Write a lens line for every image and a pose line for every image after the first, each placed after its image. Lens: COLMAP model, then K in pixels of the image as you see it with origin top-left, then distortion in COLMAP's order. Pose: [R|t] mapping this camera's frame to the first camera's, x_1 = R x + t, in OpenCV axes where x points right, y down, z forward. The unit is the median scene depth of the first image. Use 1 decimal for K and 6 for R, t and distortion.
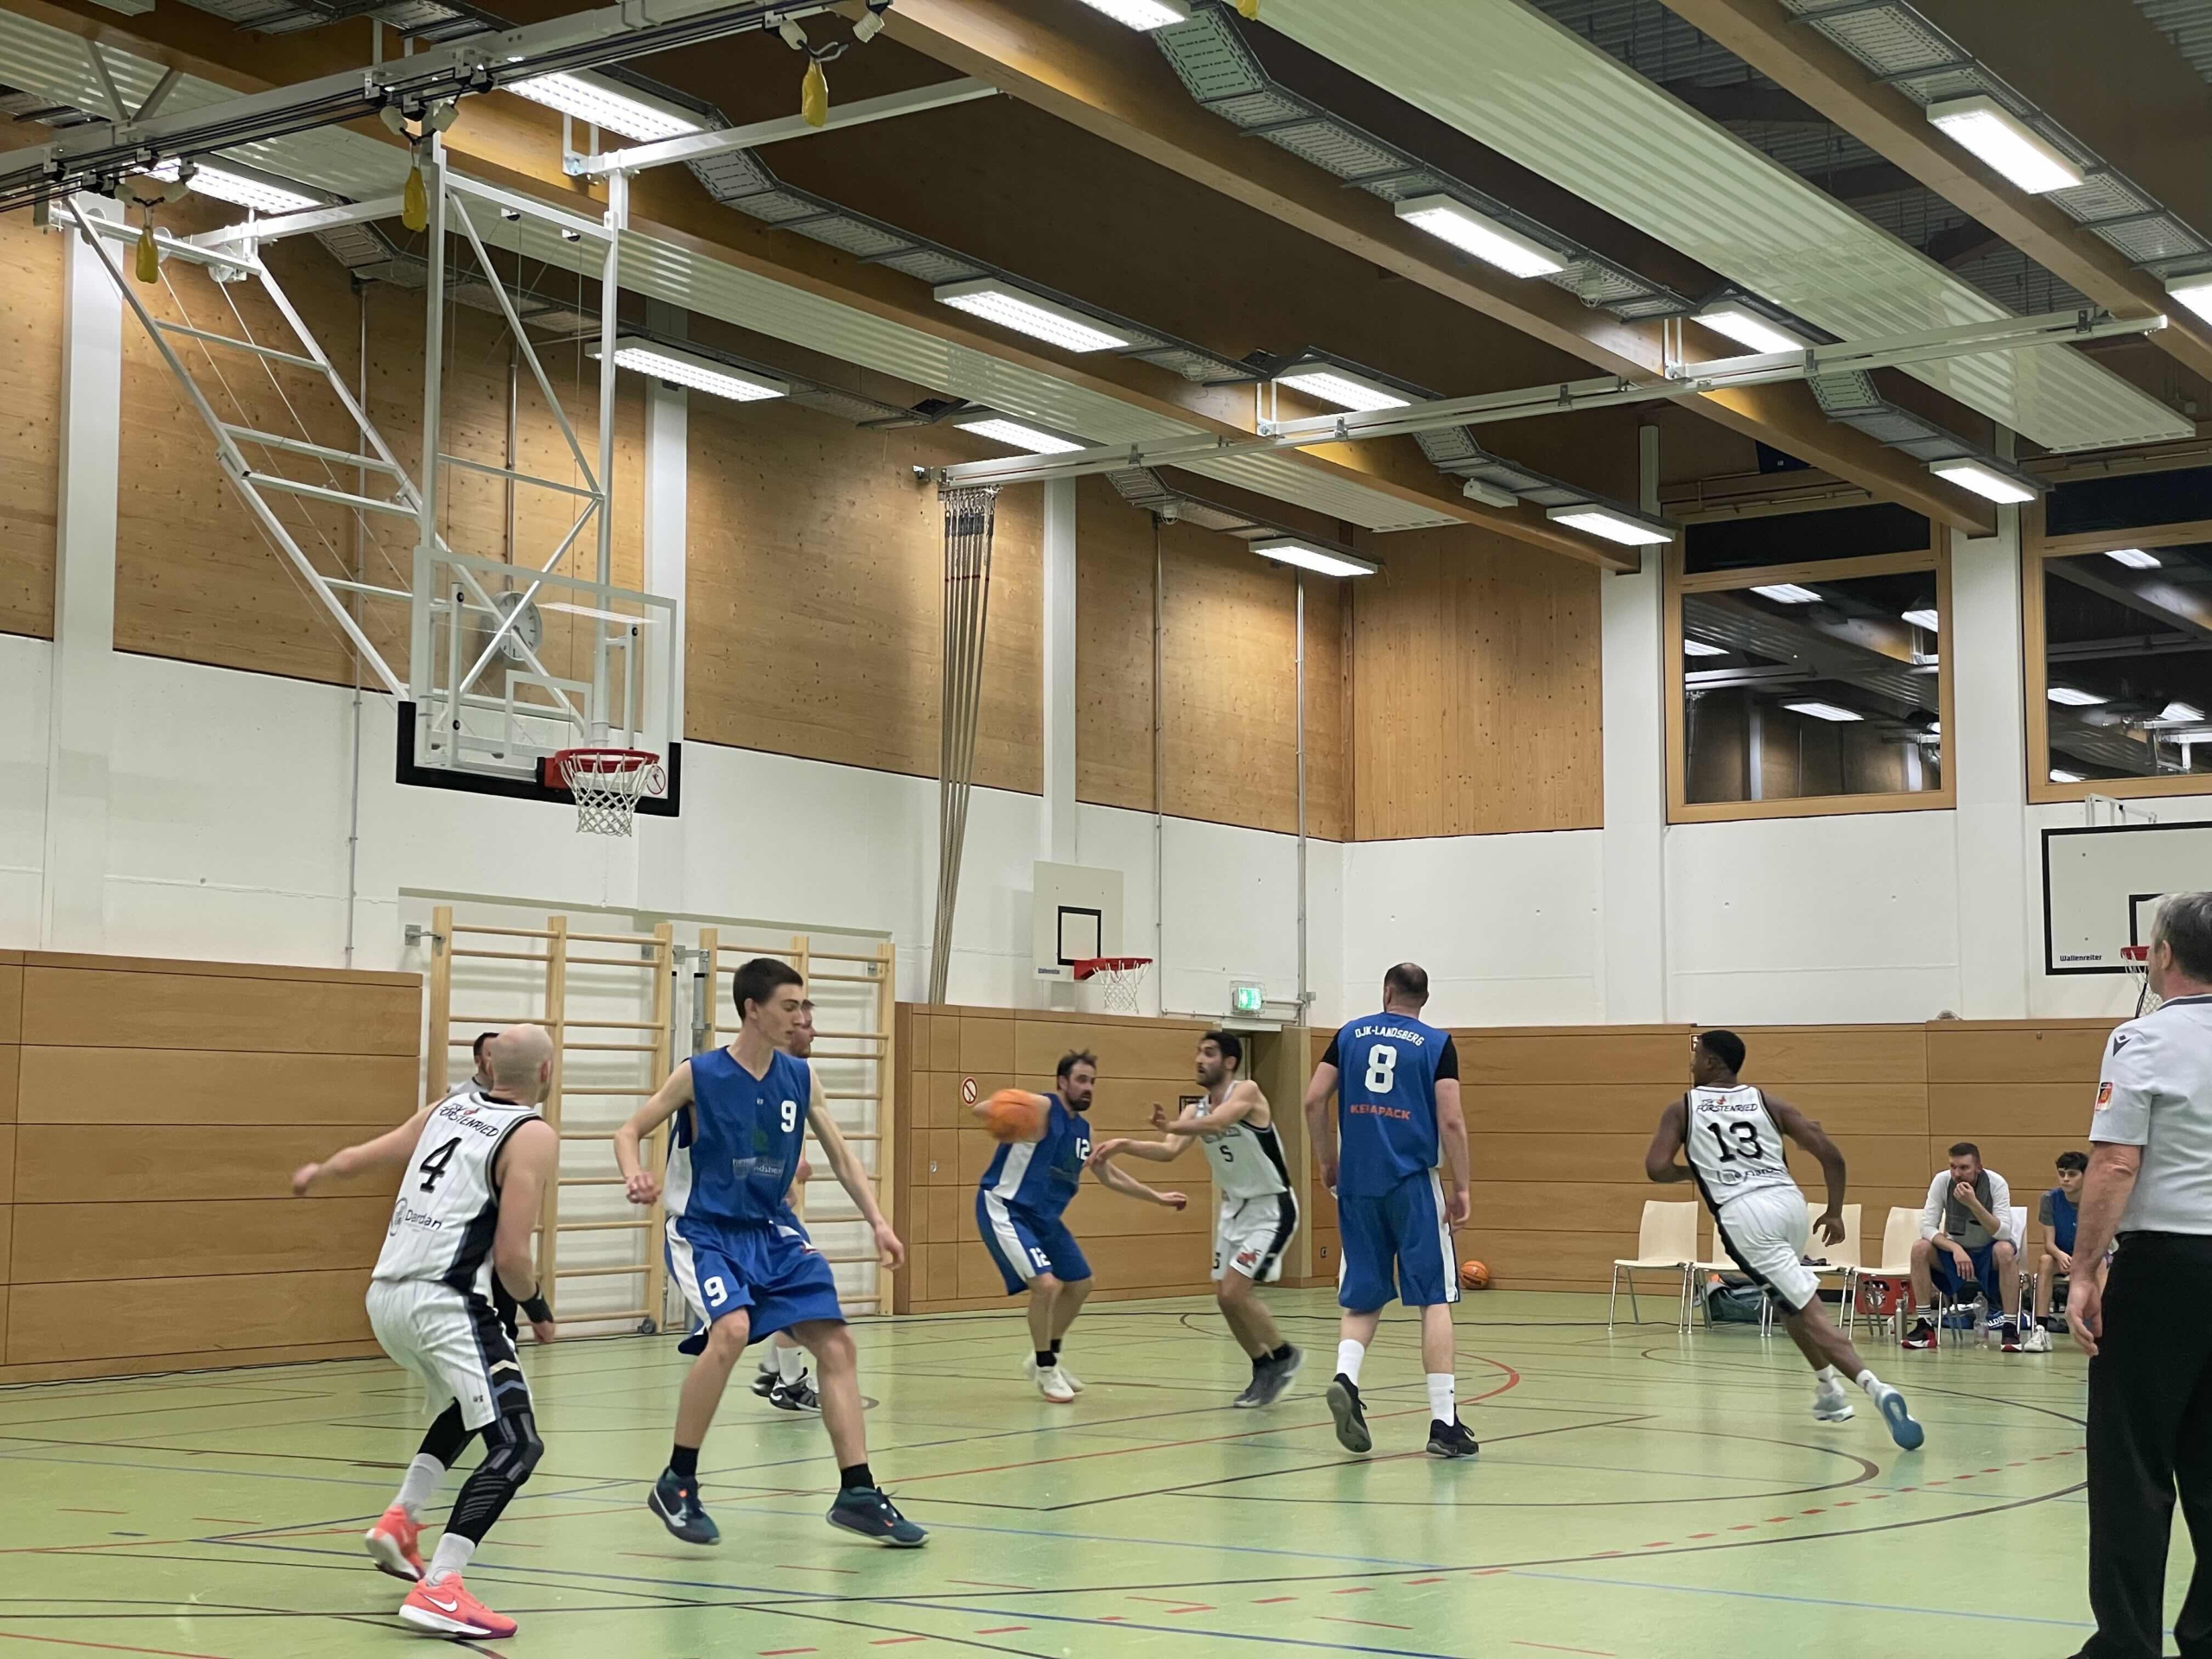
lens RADIAL K [[3267.5, 0, 1100.1], [0, 3267.5, 798.4], [0, 0, 1]] dist [0.132977, 0.000000]
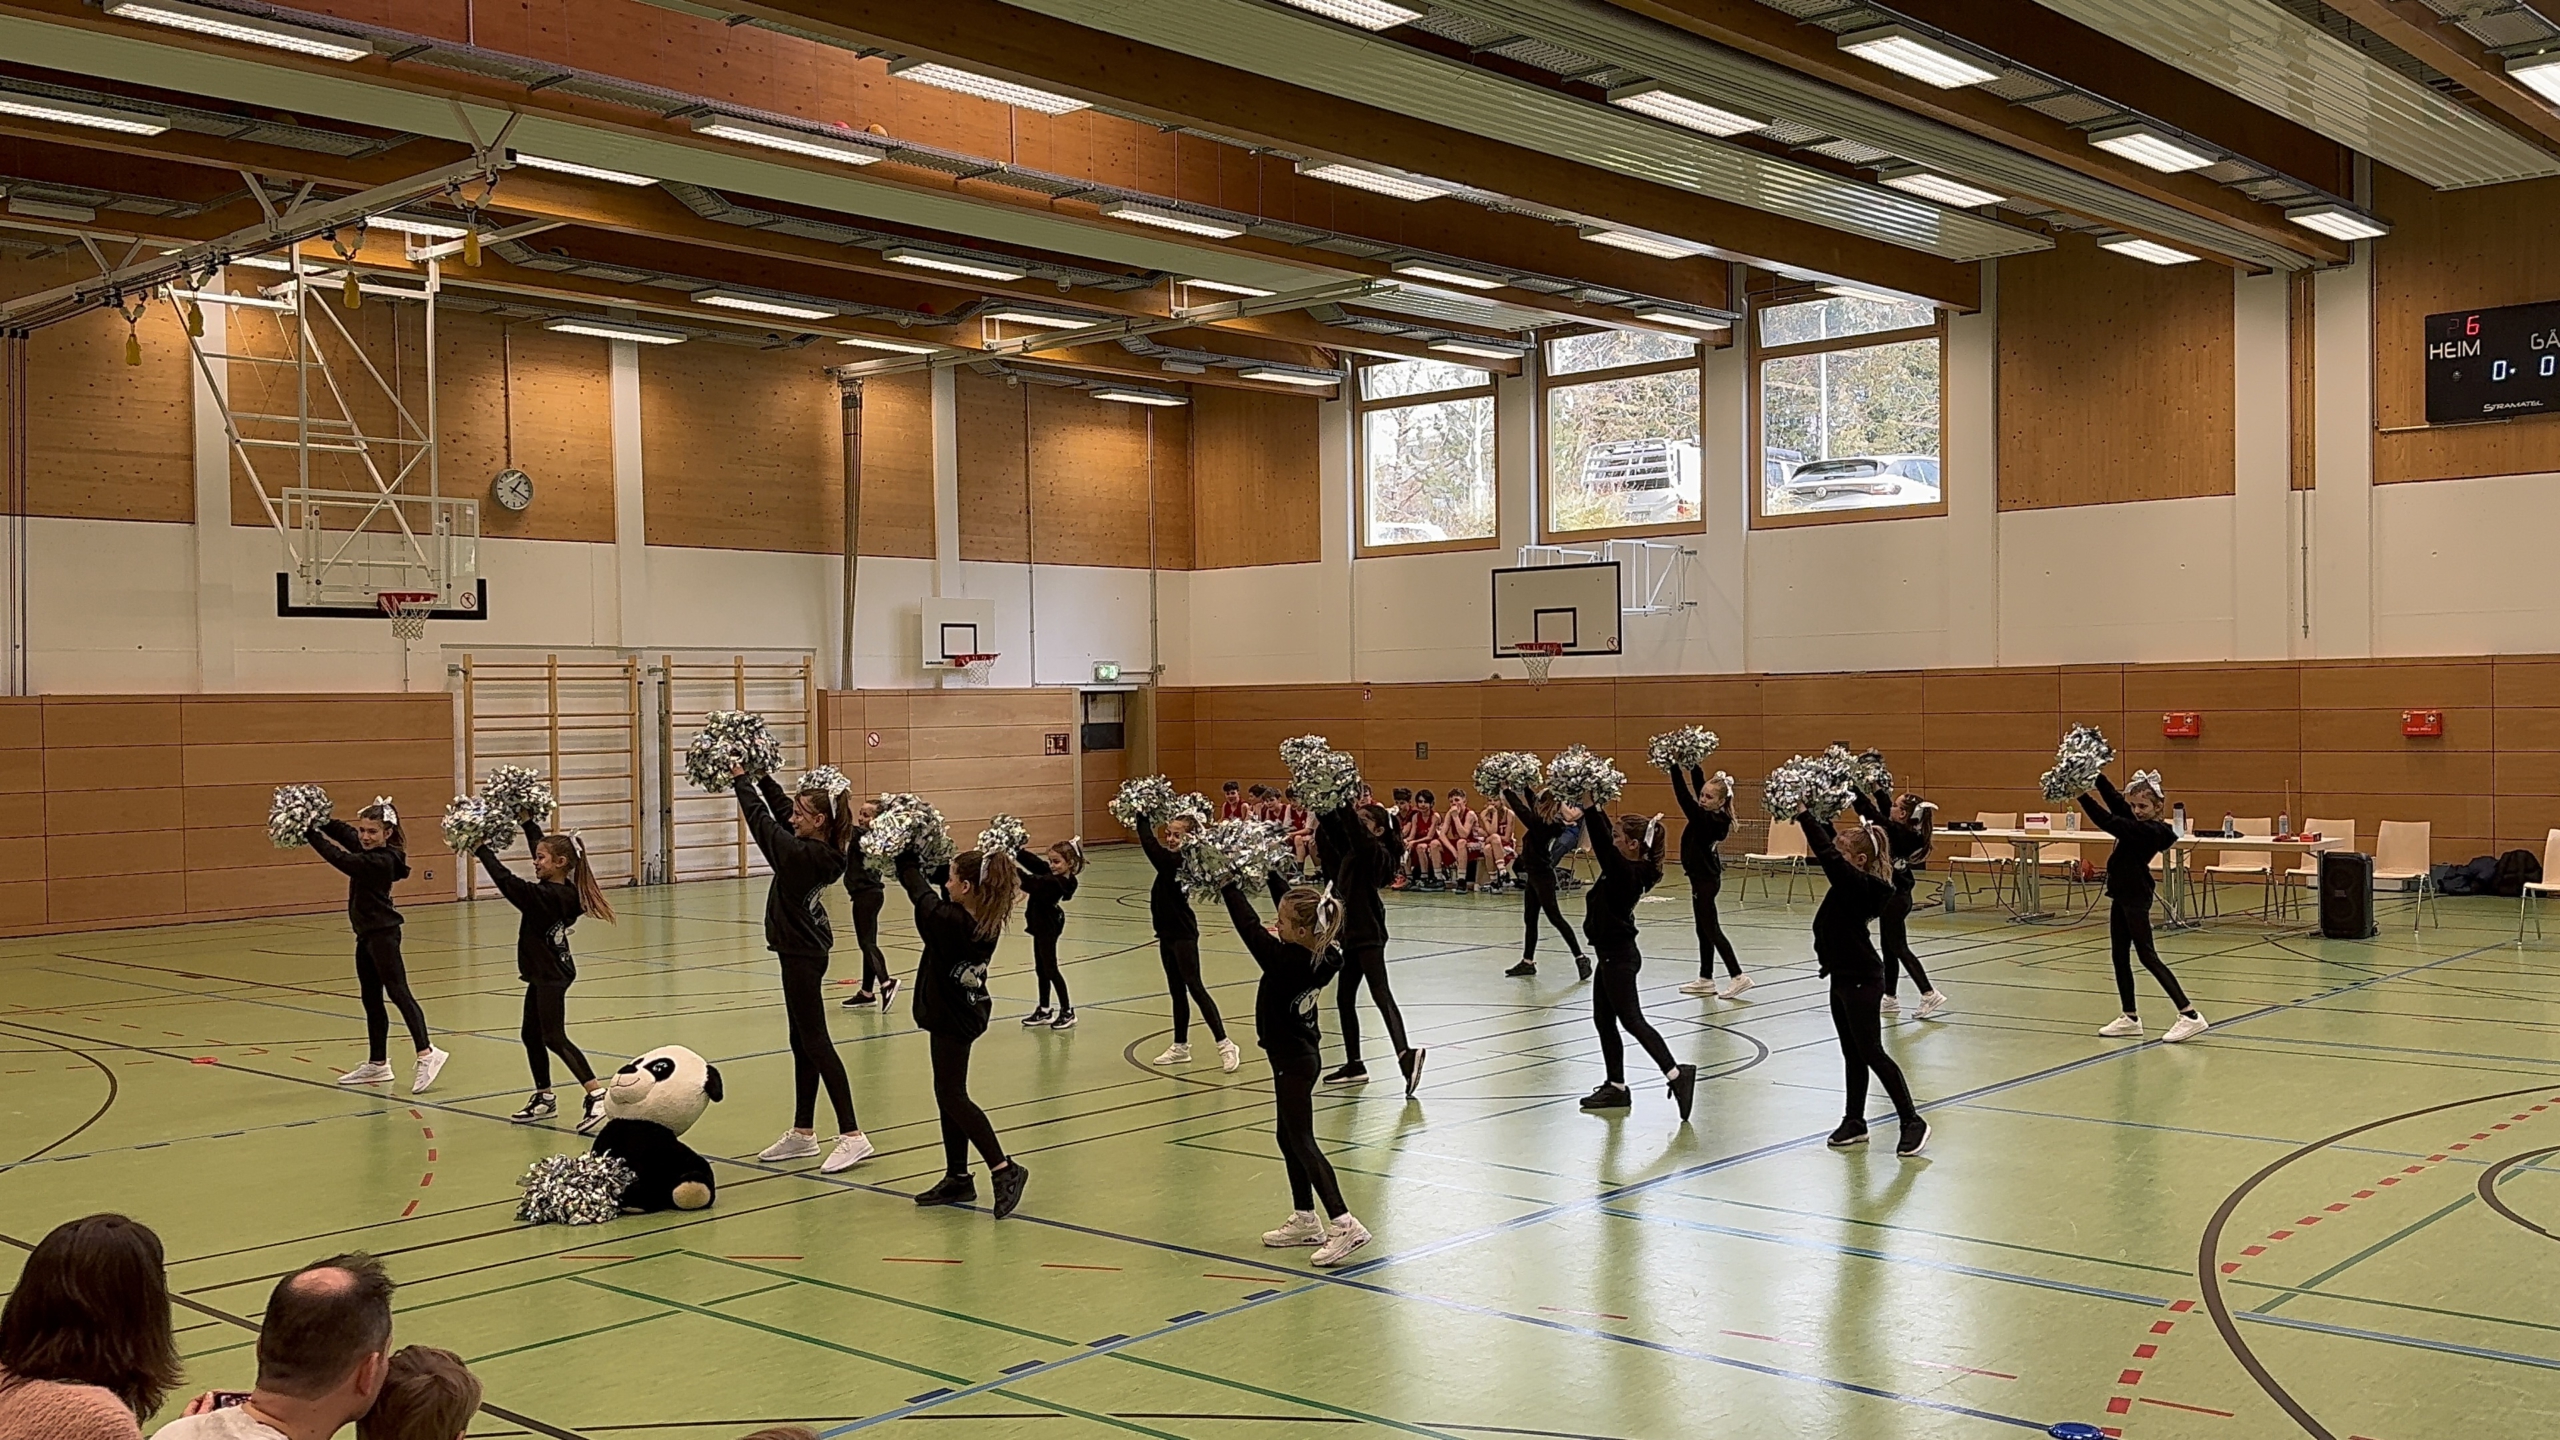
lens RADIAL K [[2274.4, 0, 1287.3], [0, 2274.4, 729.2], [0, 0, 1]] dist [0.004846, -0.034673]
pose [[0.991366, -0.012525, -0.130527, 0.365335], [0.028056, 0.992636, 0.117842, -0.054083], [0.128090, -0.120486, 0.984417, -0.142879]]
